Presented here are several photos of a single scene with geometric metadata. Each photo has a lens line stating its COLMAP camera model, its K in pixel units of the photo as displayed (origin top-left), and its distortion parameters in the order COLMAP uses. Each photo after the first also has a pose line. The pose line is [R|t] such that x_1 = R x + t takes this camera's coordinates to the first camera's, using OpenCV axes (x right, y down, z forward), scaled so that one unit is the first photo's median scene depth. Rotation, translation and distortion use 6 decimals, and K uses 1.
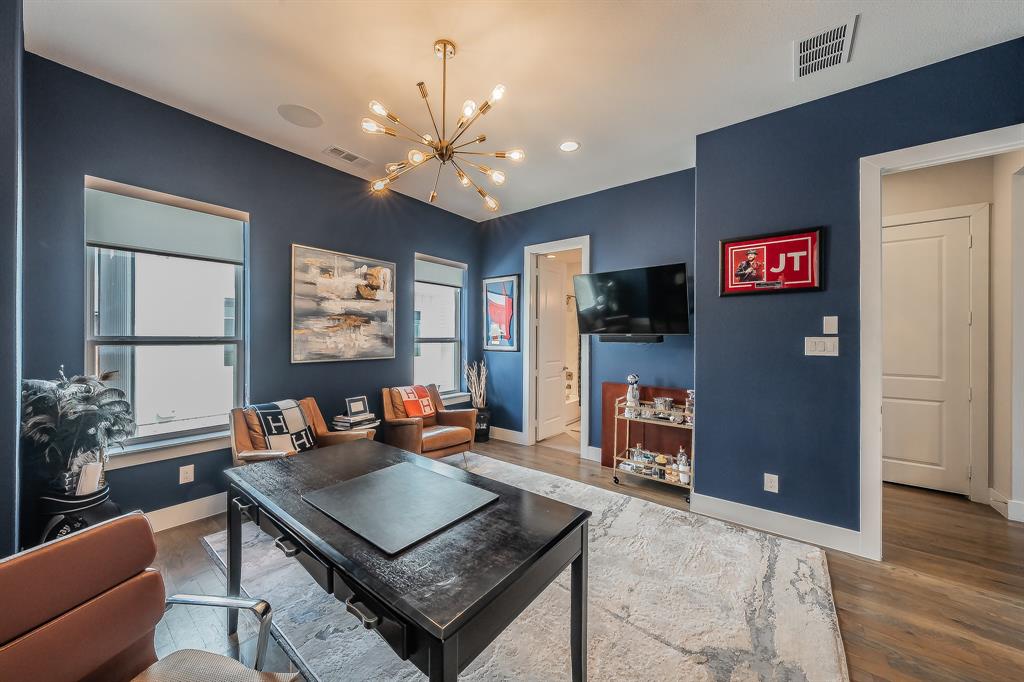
lens RADIAL K [[366.9, 0, 506.4], [0, 366.9, 335.8], [0, 0, 1]] dist [-0.000571, -0.000052]
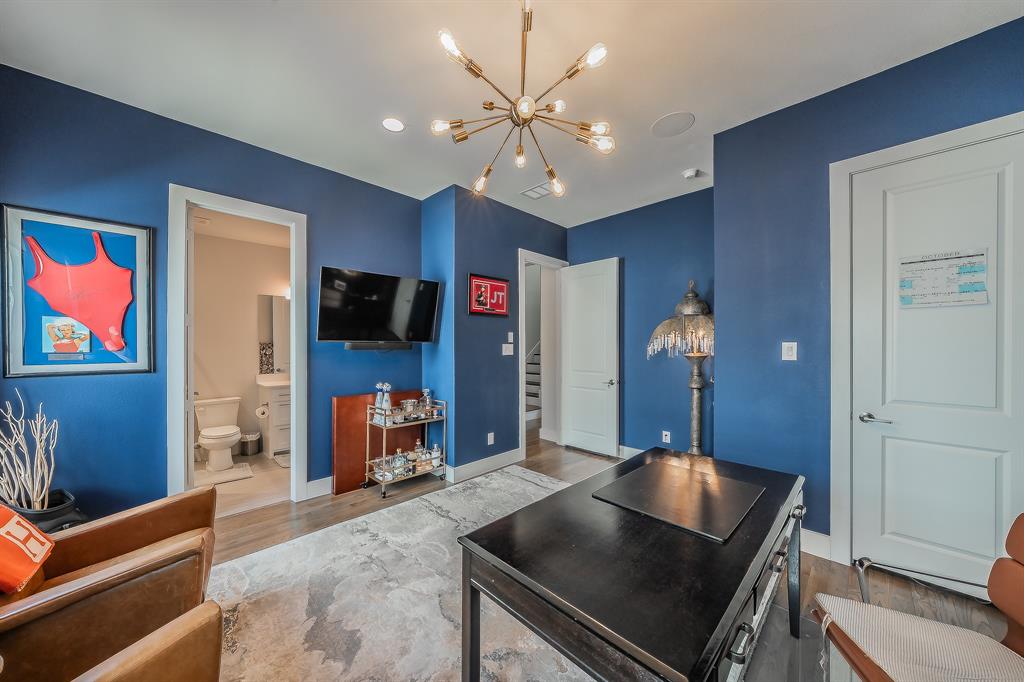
lens RADIAL K [[351.7, 0, 511.6], [0, 351.7, 345.3], [0, 0, 1]] dist [-0.000075, -0.000014]
pose [[0.124184, -0.002066, 0.992257, -0.697354], [-0.000926, 0.999997, 0.002198, 0.004693], [-0.992259, -0.001192, 0.124182, 0.692968]]
